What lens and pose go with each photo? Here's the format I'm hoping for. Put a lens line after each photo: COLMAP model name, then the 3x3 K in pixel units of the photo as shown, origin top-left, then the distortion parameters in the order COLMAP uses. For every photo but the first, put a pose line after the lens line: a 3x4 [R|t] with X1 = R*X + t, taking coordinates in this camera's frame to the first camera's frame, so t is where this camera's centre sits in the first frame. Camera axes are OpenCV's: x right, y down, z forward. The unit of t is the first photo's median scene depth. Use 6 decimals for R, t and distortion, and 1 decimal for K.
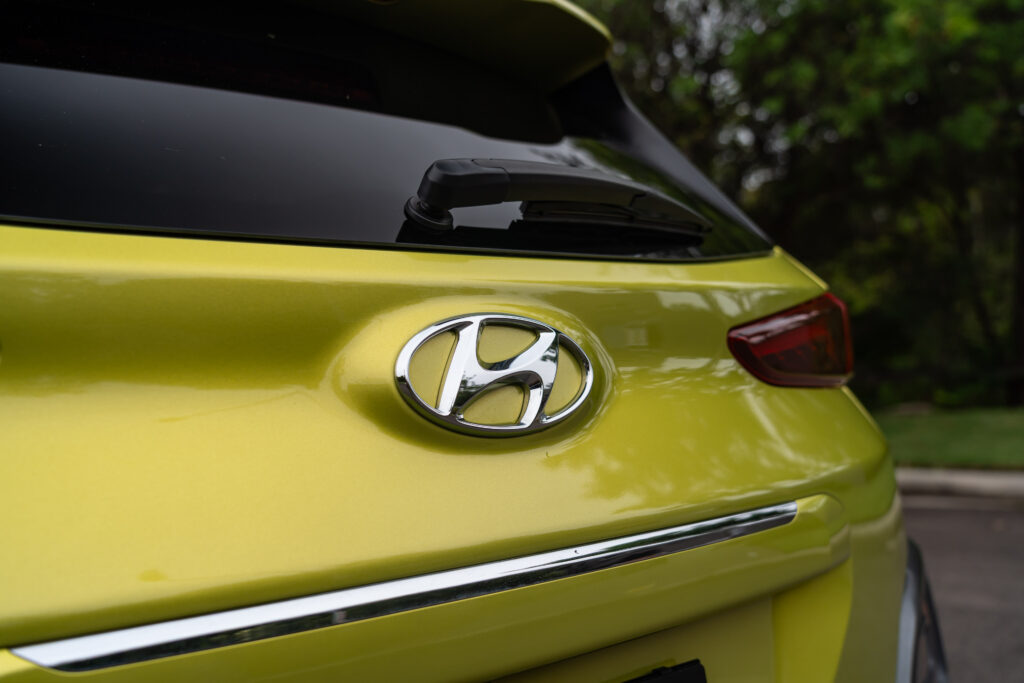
lens RADIAL K [[1149.4, 0, 512.0], [0, 1149.4, 341.5], [0, 0, 1]] dist [0.005792, 0.002840]
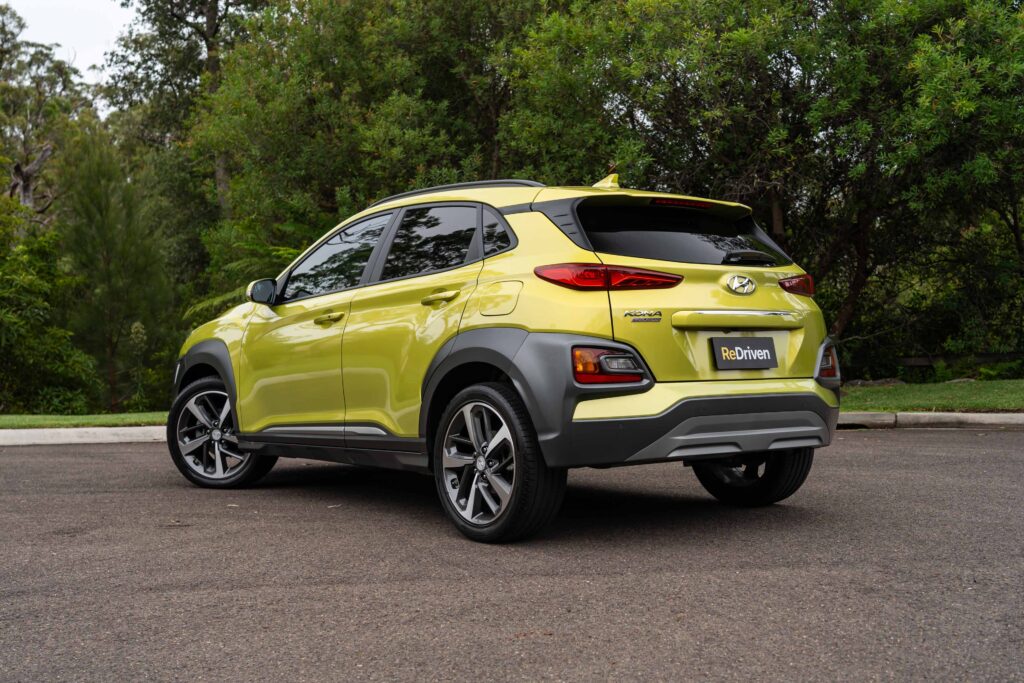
lens RADIAL K [[1209.9, 0, 512.0], [0, 1209.9, 341.5], [0, 0, 1]] dist [-0.000646, -0.006397]
pose [[0.997566, -0.000544, -0.069721, -0.762799], [0.000128, 0.999982, -0.005967, 0.361925], [0.069723, 0.005944, 0.997549, -5.483917]]
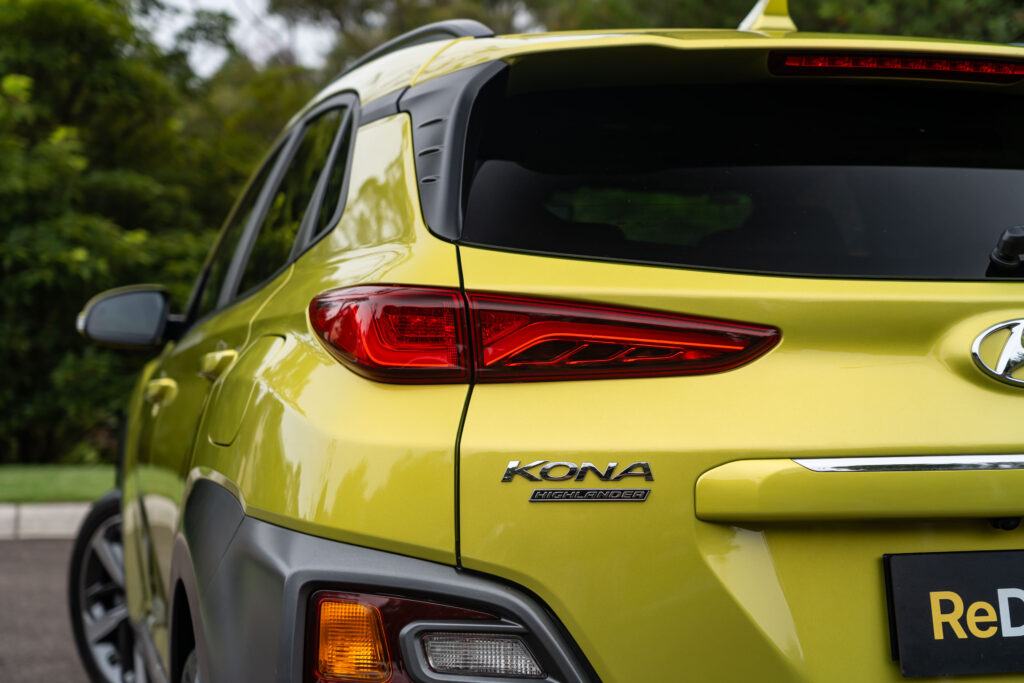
lens RADIAL K [[1749.6, 0, 512.0], [0, 1749.6, 341.5], [0, 0, 1]] dist [0.030315, -0.023869]
pose [[0.884878, 0.010093, -0.465714, 0.487786], [-0.006786, 0.999938, 0.008777, -0.006877], [0.465774, -0.004606, 0.884892, -1.612896]]
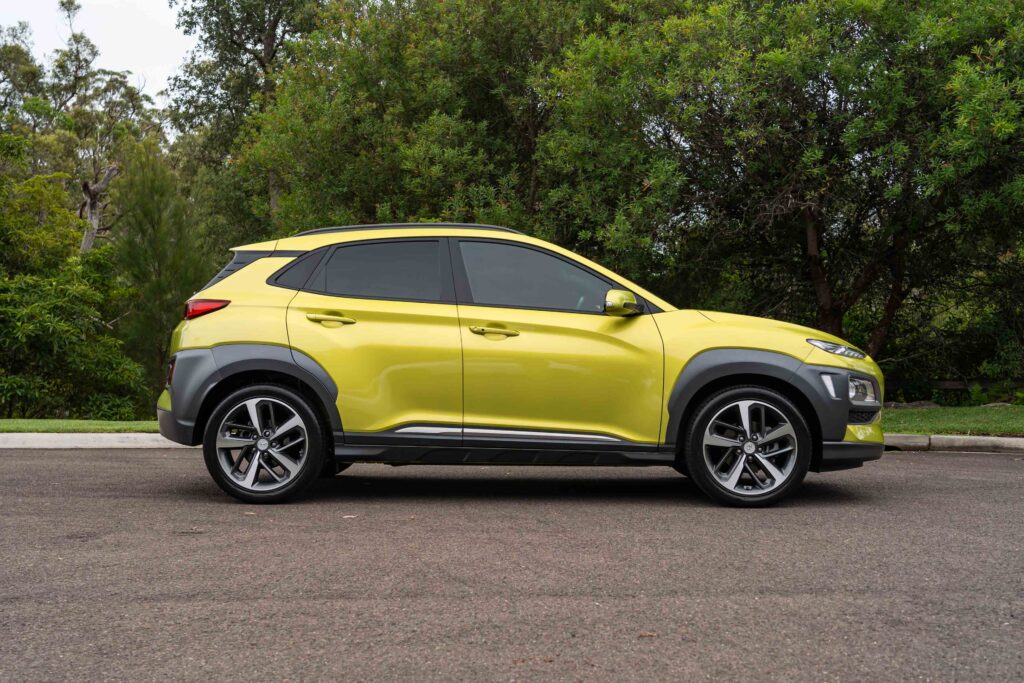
lens RADIAL K [[1165.3, 0, 489.4], [0, 1165.3, 340.1], [0, 0, 1]] dist [-0.003590, 0.000560]
pose [[0.992068, 0.014872, -0.124816, -0.658128], [-0.017691, 0.999612, -0.021504, 0.392511], [0.124448, 0.023542, 0.991947, -5.083589]]
